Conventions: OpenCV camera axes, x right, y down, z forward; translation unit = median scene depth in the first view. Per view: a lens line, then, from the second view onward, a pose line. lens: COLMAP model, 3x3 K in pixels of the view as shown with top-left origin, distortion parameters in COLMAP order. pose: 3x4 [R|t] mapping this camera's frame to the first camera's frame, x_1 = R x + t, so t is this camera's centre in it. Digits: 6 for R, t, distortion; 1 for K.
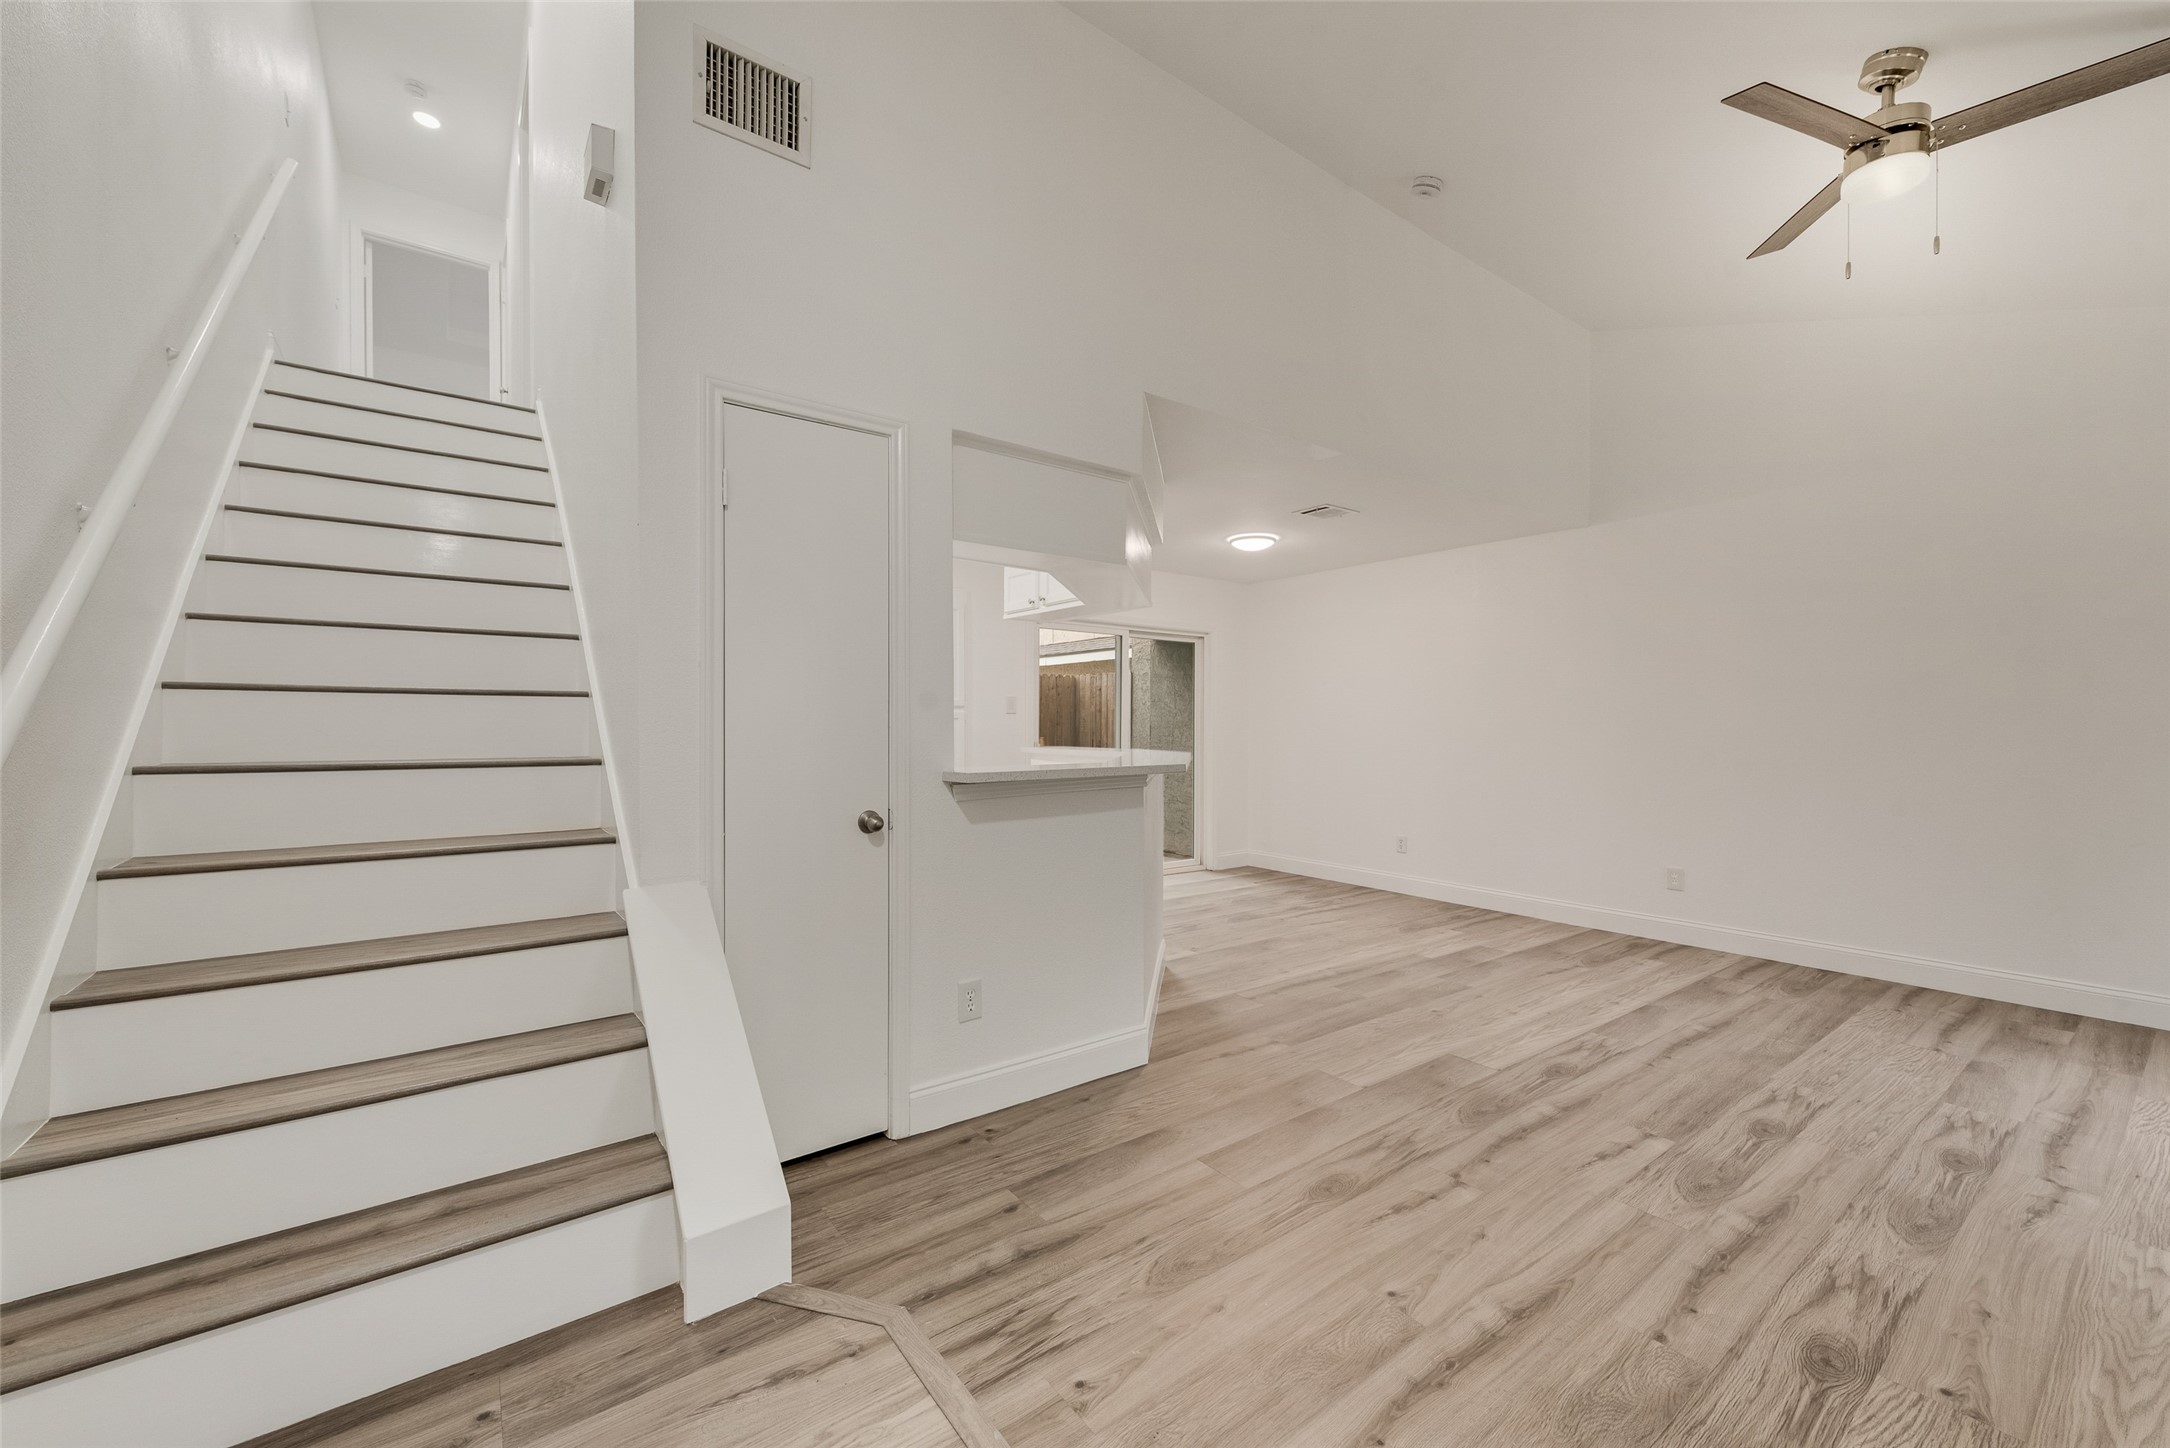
lens RADIAL K [[852.0, 0, 1085.4], [0, 852.0, 725.2], [0, 0, 1]] dist [0.014232, -0.003716]
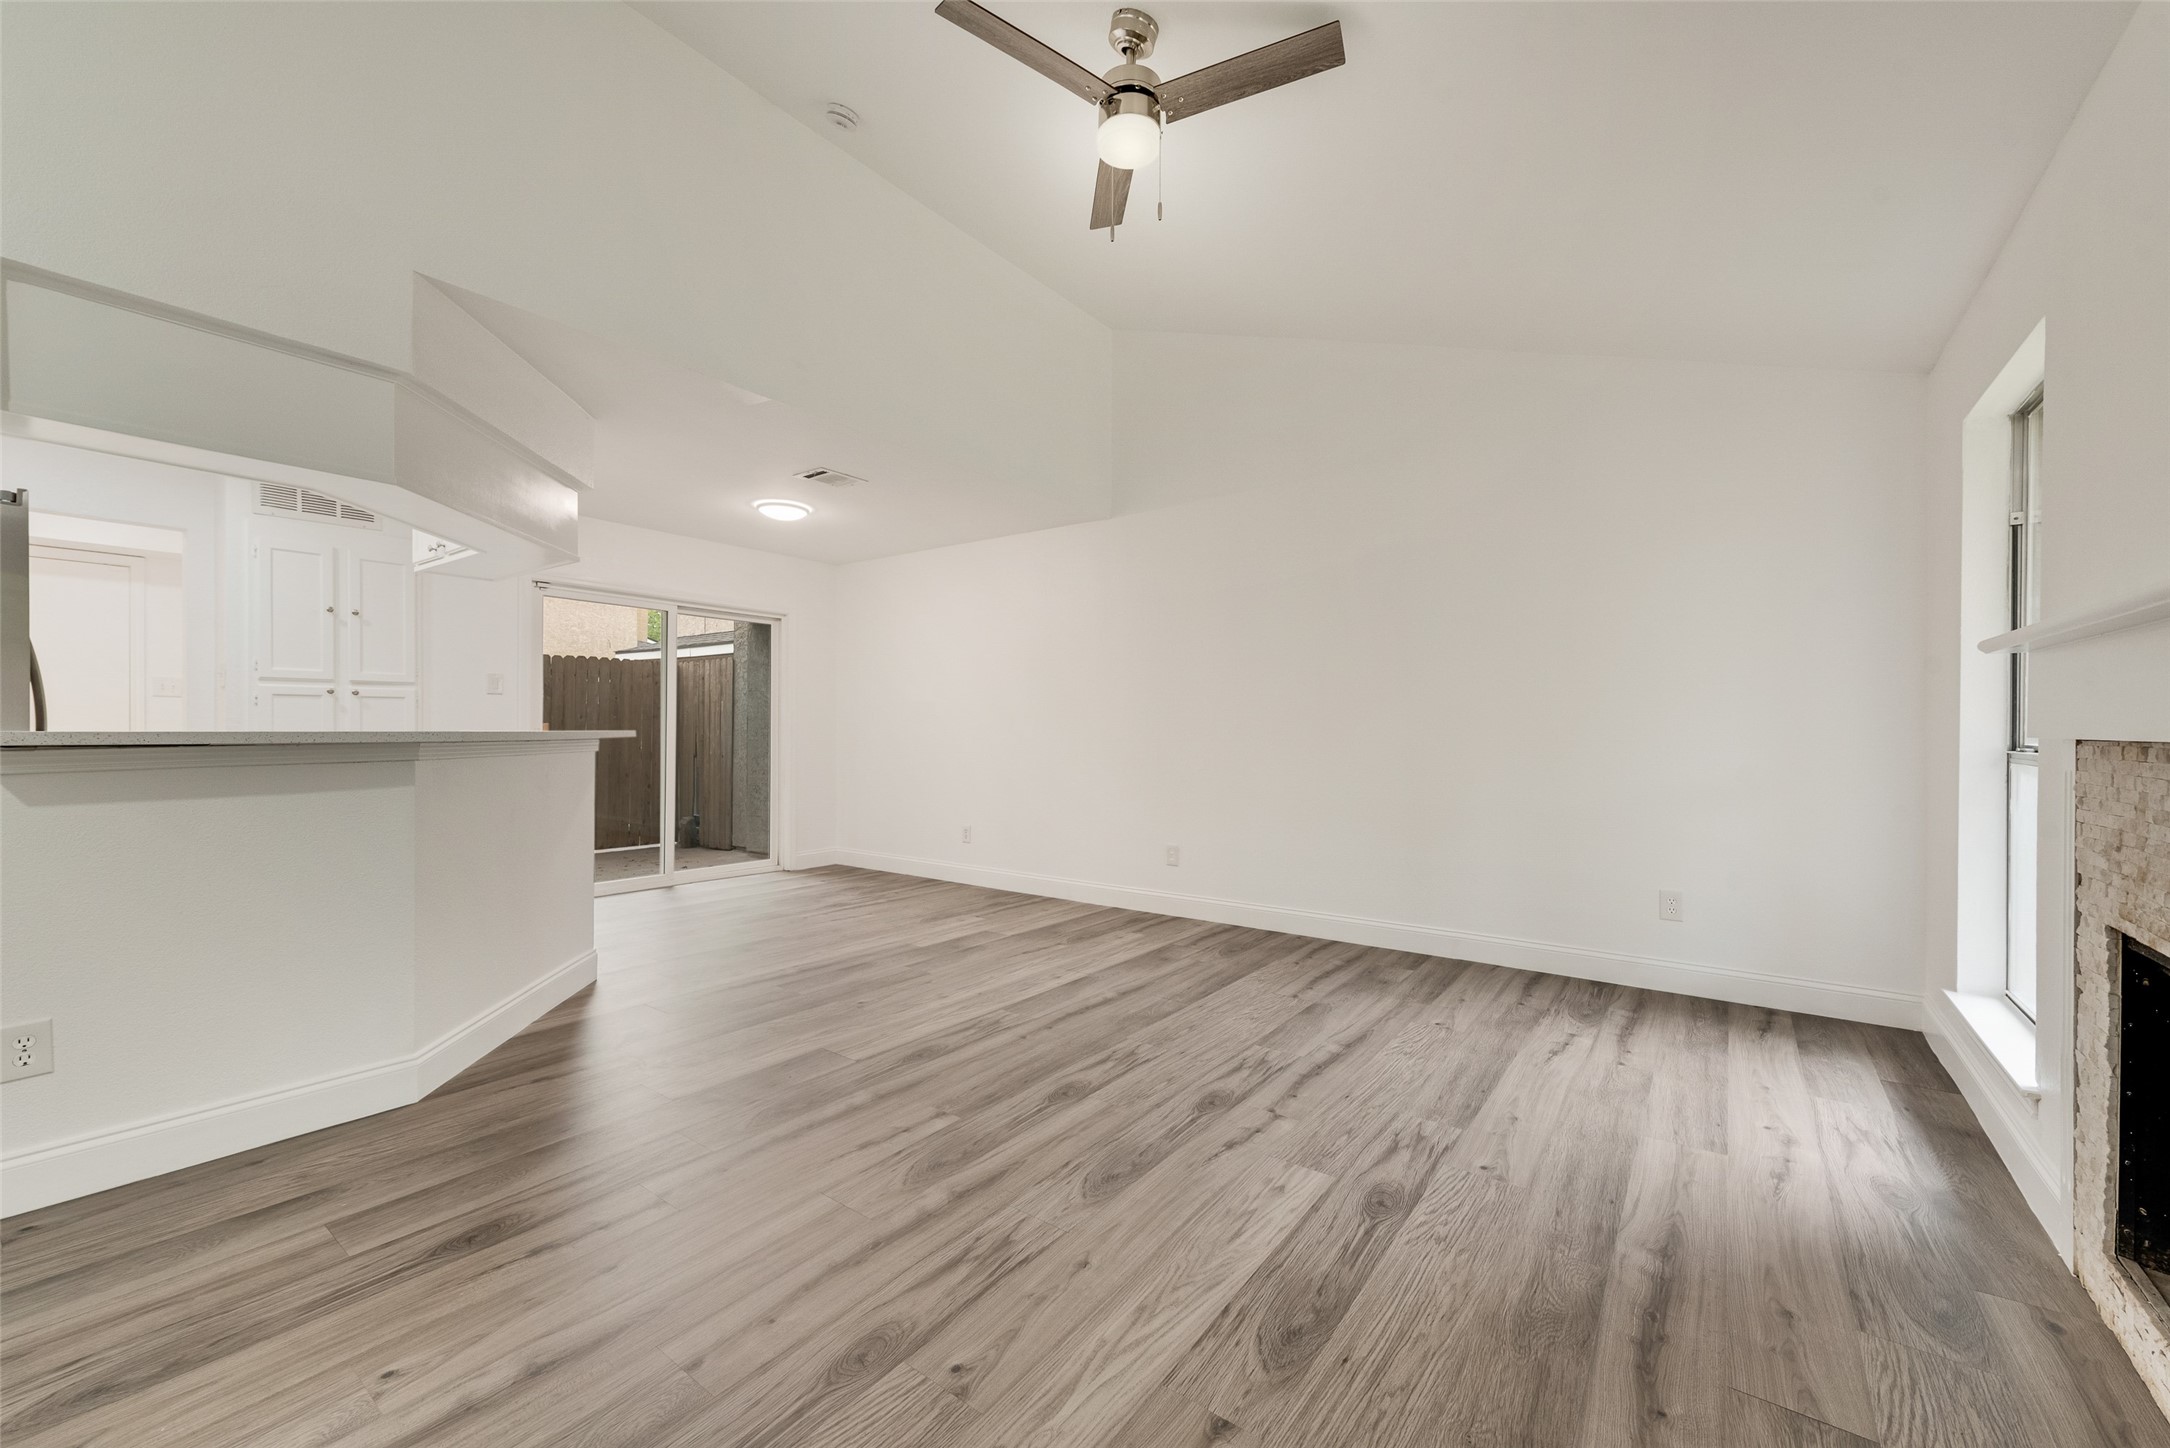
lens RADIAL K [[852.0, 0, 1085.7], [0, 852.0, 734.3], [0, 0, 1]] dist [0.014232, -0.003716]
pose [[0.958112, 0.001837, 0.286389, 0.512874], [-0.002663, 0.999993, 0.002495, 0.050120], [-0.286382, -0.003153, 0.958110, 0.043424]]
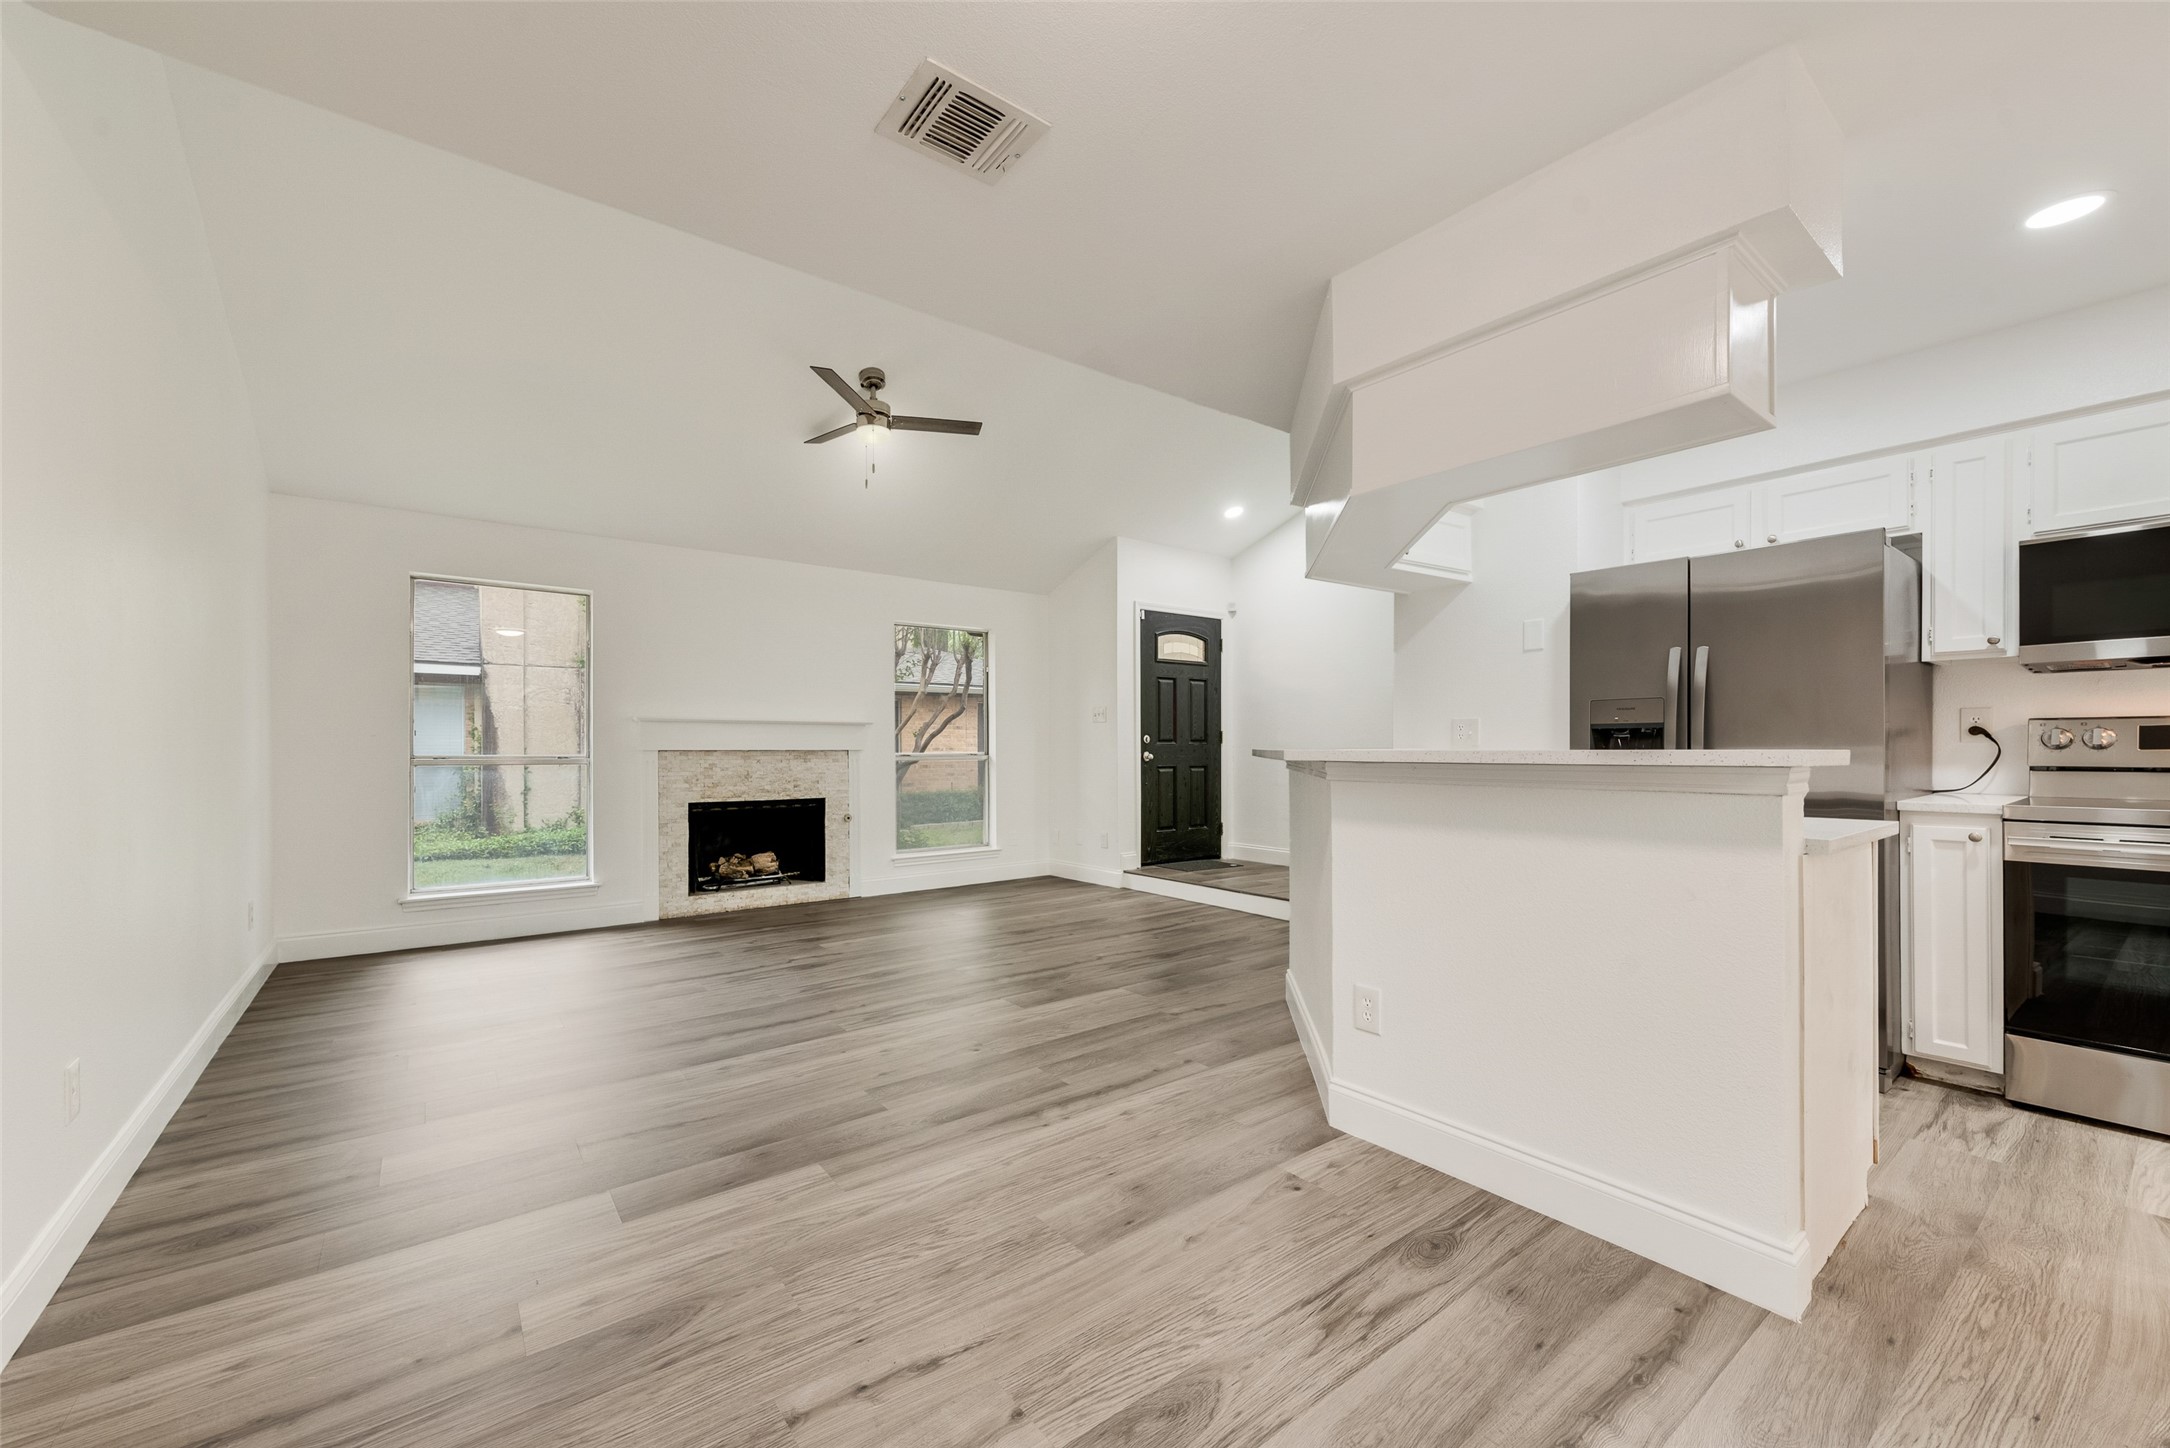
lens RADIAL K [[852.0, 0, 1089.7], [0, 852.0, 753.0], [0, 0, 1]] dist [0.014232, -0.003716]
pose [[-0.999778, 0.003225, -0.020841, 0.426577], [0.003034, 0.999953, 0.009184, 0.044313], [0.020870, 0.009119, -0.999741, 2.514034]]
